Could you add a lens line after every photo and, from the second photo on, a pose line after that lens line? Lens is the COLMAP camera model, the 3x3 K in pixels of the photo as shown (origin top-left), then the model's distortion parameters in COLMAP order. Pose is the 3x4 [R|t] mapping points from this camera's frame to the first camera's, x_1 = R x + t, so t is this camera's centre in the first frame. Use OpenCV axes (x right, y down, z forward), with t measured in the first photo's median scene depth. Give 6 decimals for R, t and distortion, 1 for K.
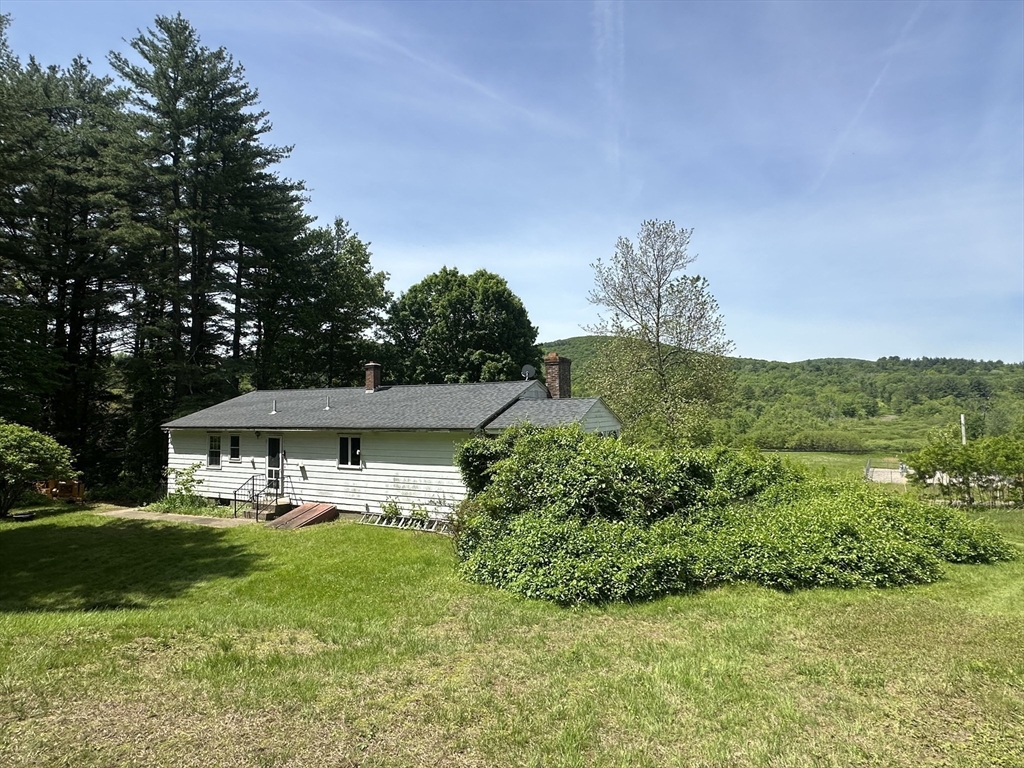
lens RADIAL K [[559.4, 0, 510.4], [0, 559.4, 385.3], [0, 0, 1]] dist [-0.000741, -0.000372]
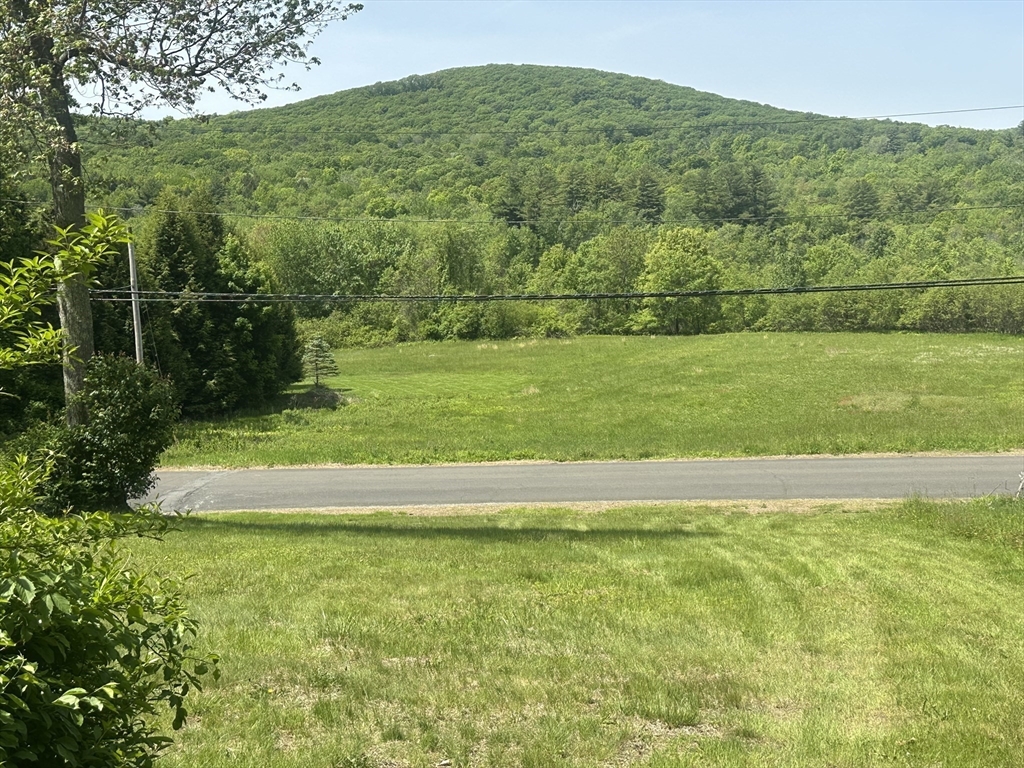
lens RADIAL K [[1402.4, 0, 508.9], [0, 1402.4, 383.3], [0, 0, 1]] dist [0.123224, 0.000000]
pose [[0.989756, -0.028778, 0.139838, 0.680826], [0.010312, 0.991325, 0.131025, 0.151422], [-0.142396, -0.128241, 0.981467, 0.694938]]
